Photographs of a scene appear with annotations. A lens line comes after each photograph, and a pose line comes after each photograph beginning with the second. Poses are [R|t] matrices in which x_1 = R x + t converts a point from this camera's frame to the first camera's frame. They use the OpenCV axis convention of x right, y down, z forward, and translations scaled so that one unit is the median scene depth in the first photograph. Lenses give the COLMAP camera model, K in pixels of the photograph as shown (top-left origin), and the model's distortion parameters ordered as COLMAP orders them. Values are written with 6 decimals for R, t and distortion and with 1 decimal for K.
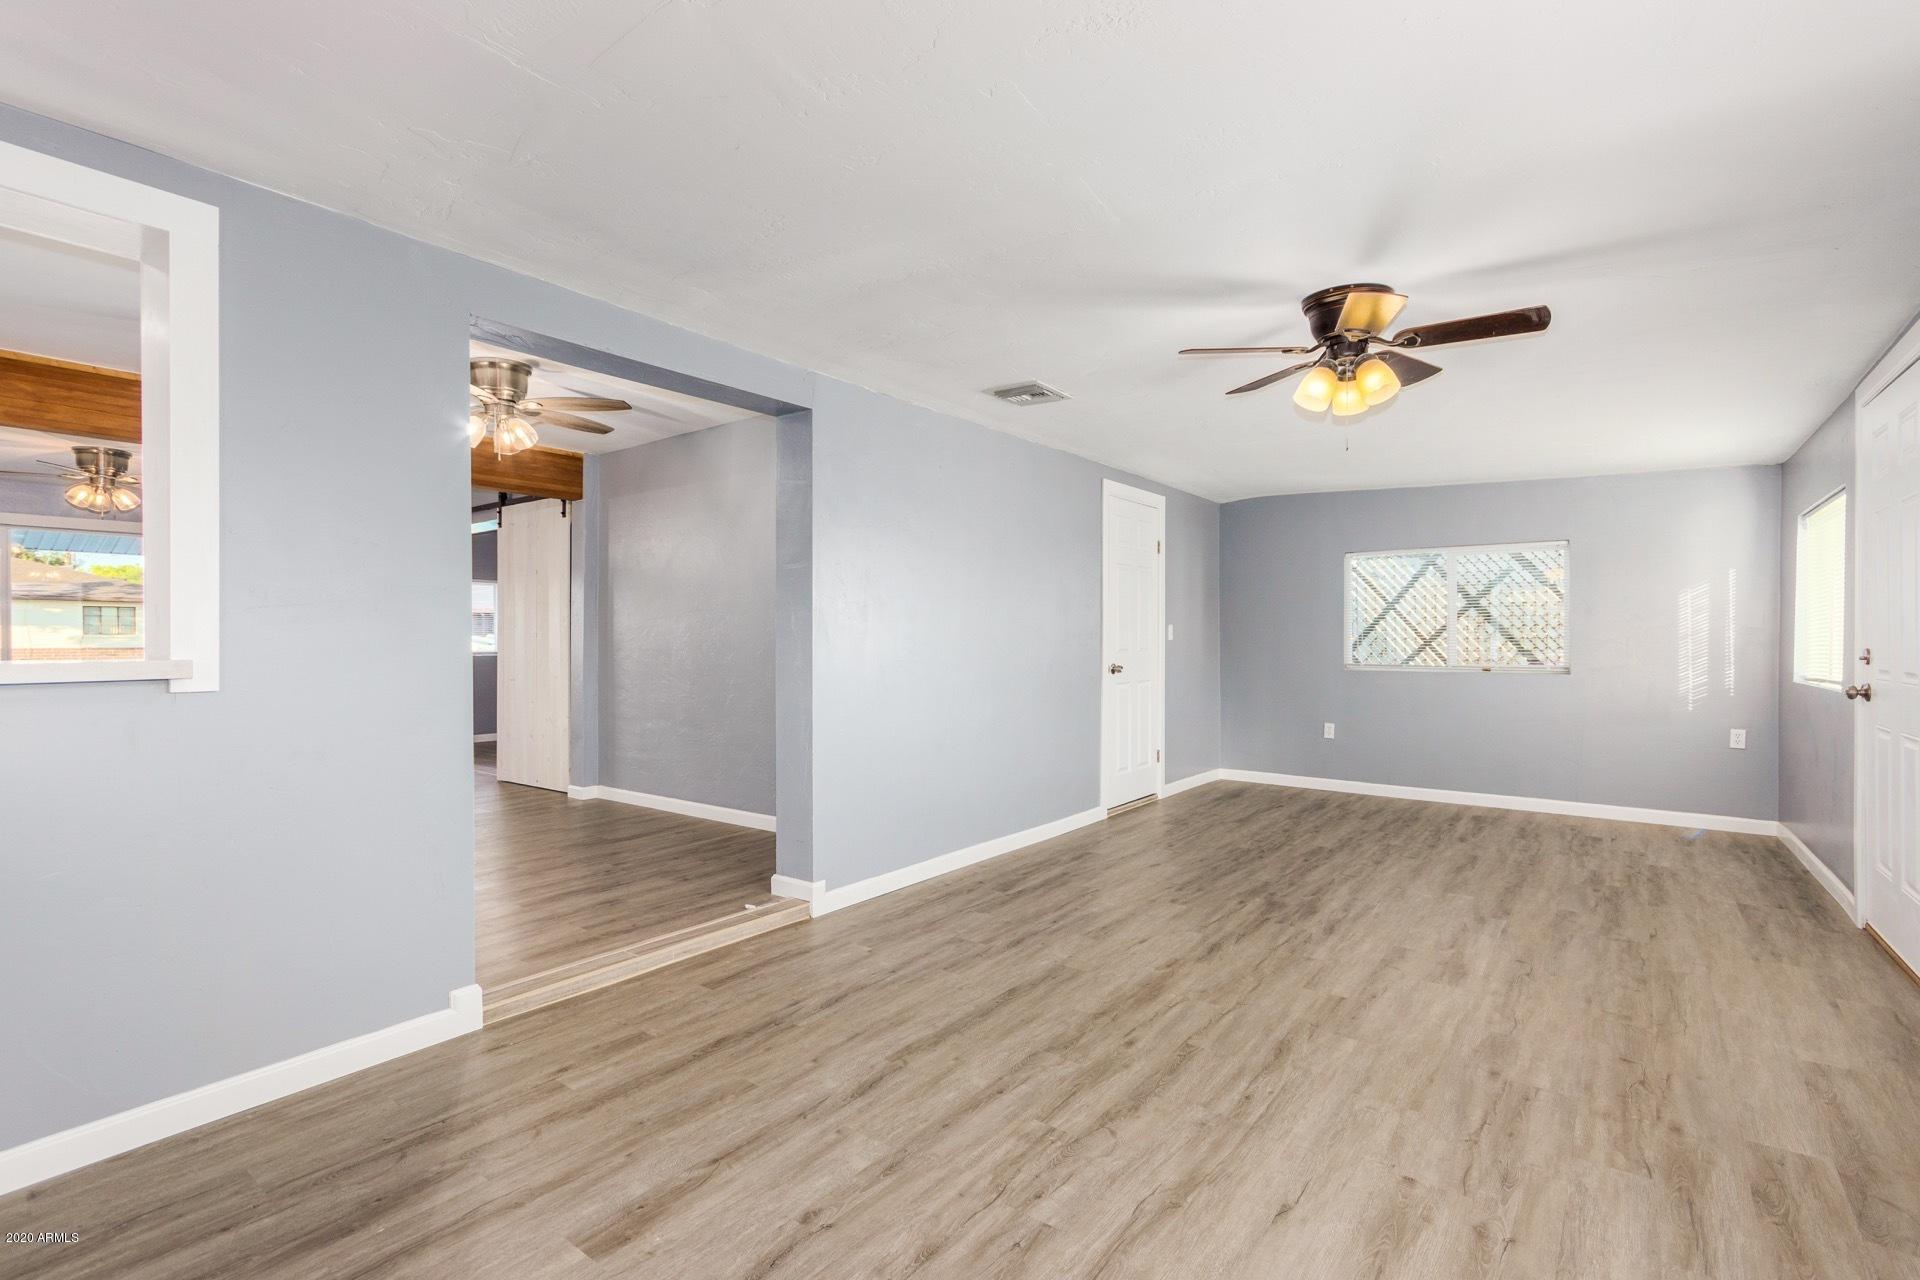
lens RADIAL K [[908.1, 0, 925.4], [0, 908.1, 663.2], [0, 0, 1]] dist [0.008414, -0.000102]
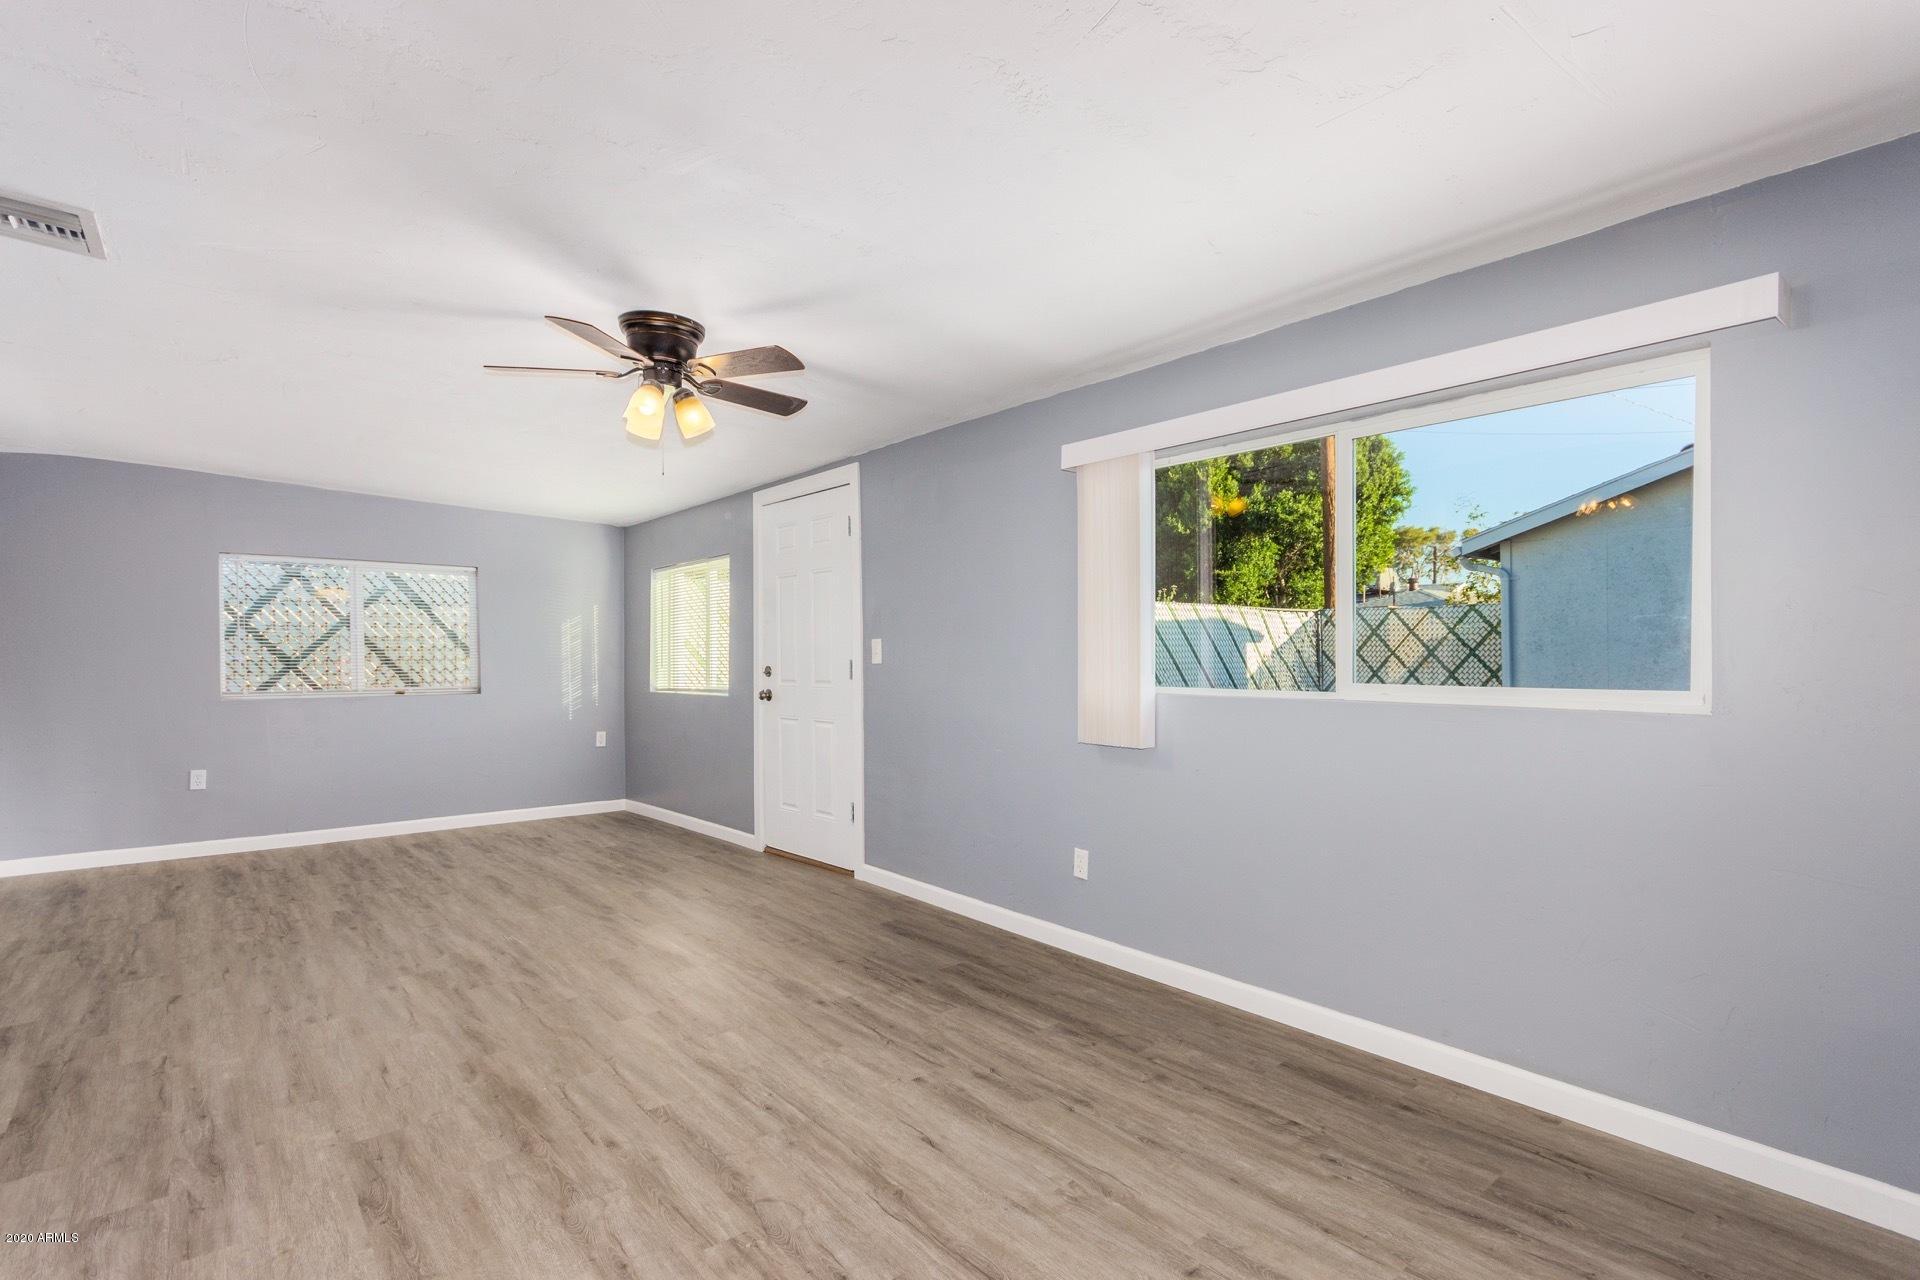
lens RADIAL K [[908.1, 0, 993.4], [0, 908.1, 697.5], [0, 0, 1]] dist [0.008414, -0.000102]
pose [[0.171174, -0.042114, 0.984340, -0.420106], [0.029809, 0.998850, 0.037551, -0.009973], [-0.984790, 0.022915, 0.172233, 0.403741]]
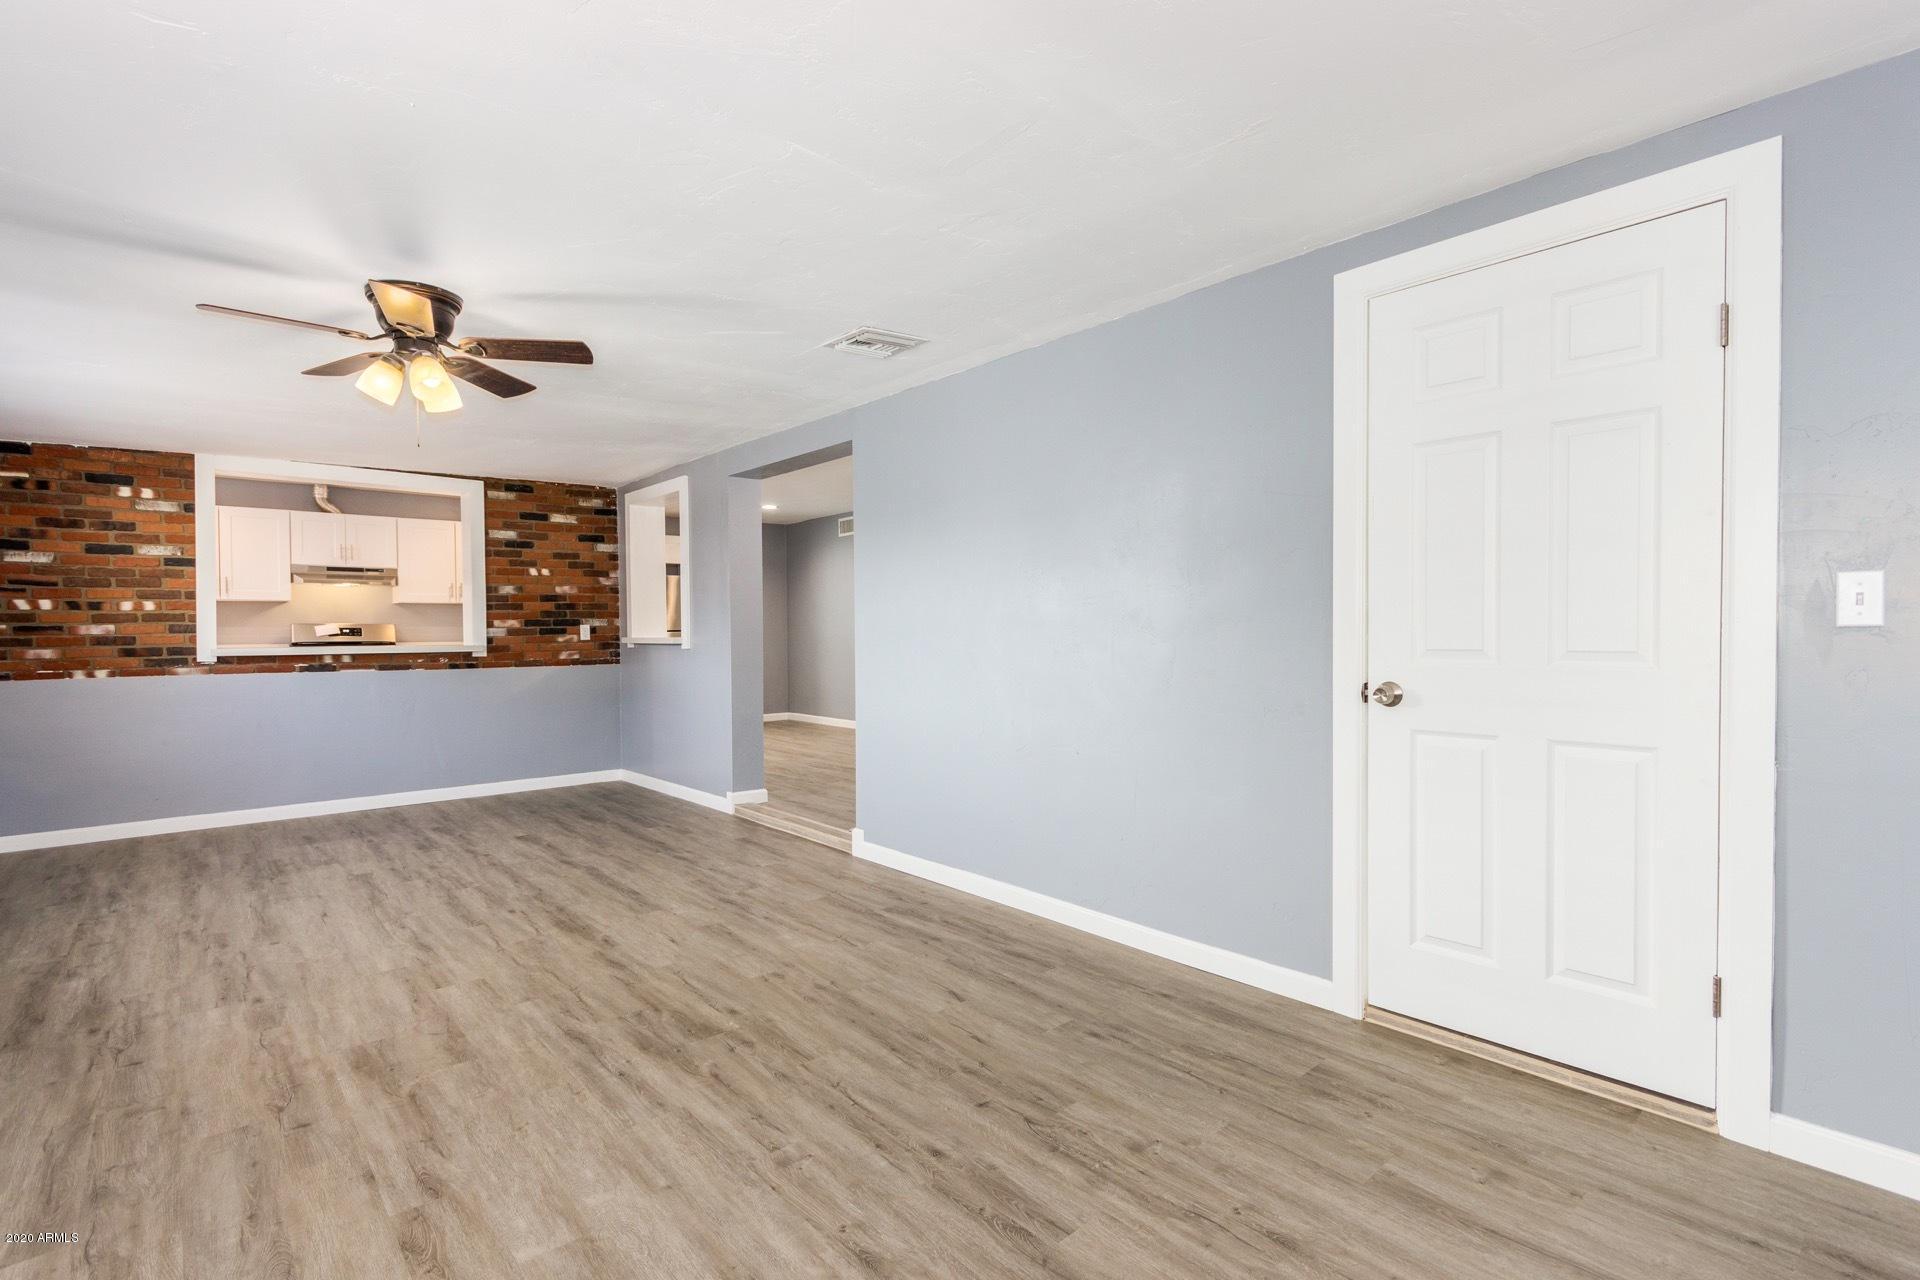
lens RADIAL K [[908.1, 0, 952.3], [0, 908.1, 620.2], [0, 0, 1]] dist [0.008414, -0.000102]
pose [[-0.199771, -0.006068, -0.979824, 1.195823], [-0.017936, 0.999836, -0.002535, -0.036815], [0.979678, 0.017068, -0.199847, 1.572549]]
